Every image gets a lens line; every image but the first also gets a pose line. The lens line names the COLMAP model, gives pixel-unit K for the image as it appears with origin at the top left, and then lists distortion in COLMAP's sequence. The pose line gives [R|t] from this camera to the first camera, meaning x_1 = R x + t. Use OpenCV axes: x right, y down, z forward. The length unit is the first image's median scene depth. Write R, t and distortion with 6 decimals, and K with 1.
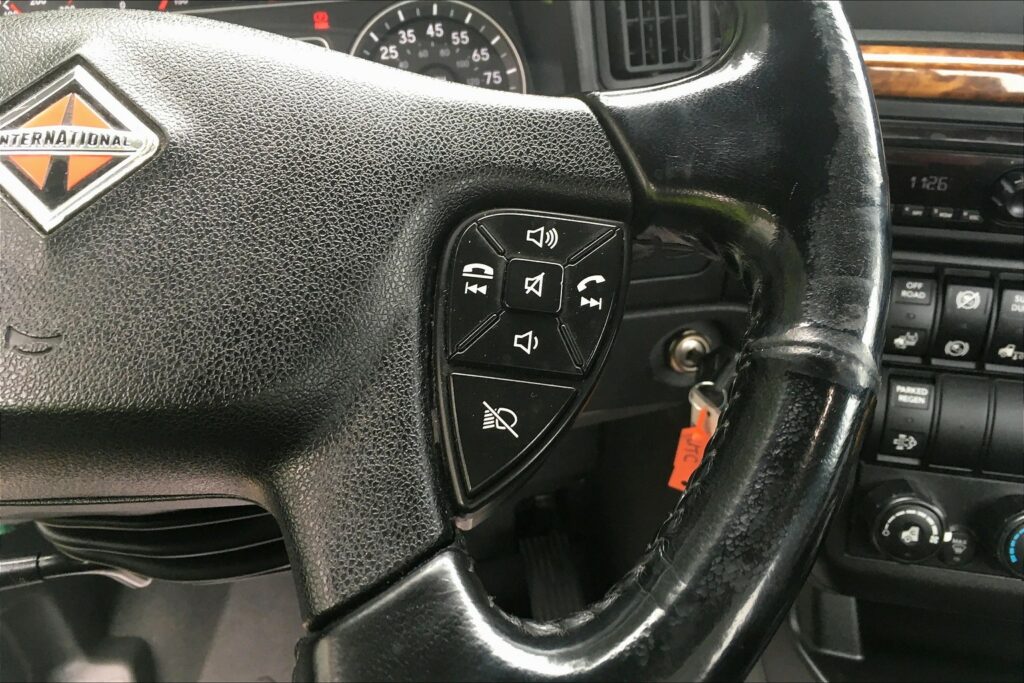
lens RADIAL K [[851.6, 0, 512.0], [0, 851.6, 341.5], [0, 0, 1]] dist [0.015643, -0.003379]
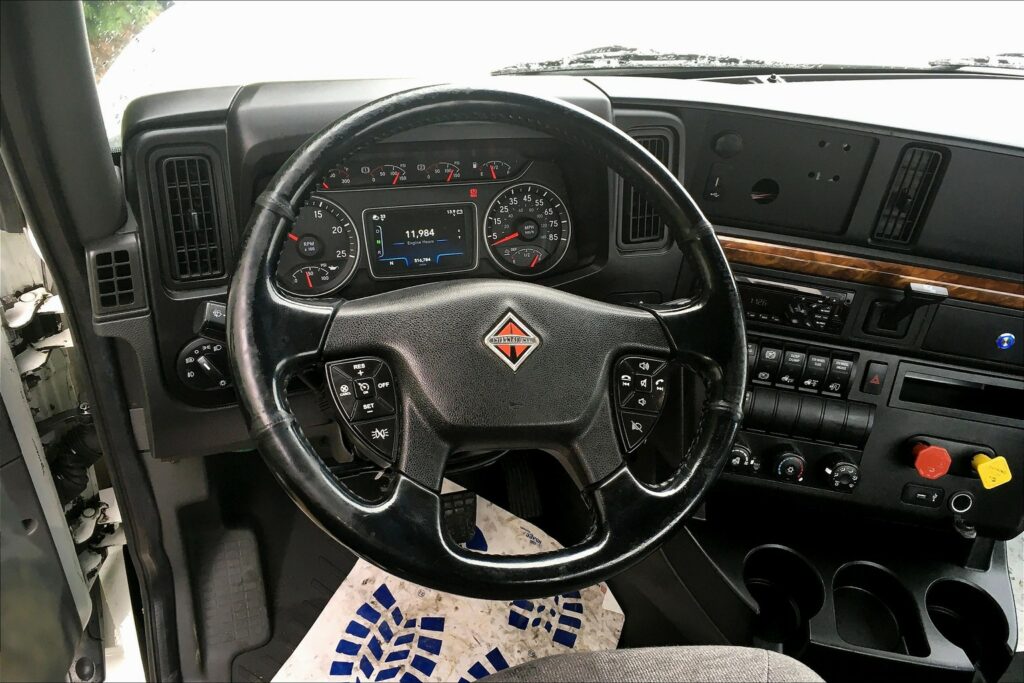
lens RADIAL K [[864.8, 0, 495.2], [0, 864.8, 340.3], [0, 0, 1]] dist [0.057896, -0.077084]
pose [[0.981719, 0.043554, 0.185284, -0.562700], [-0.061453, 0.993863, 0.091981, -0.245192], [-0.180141, -0.101686, 0.978371, -1.025868]]
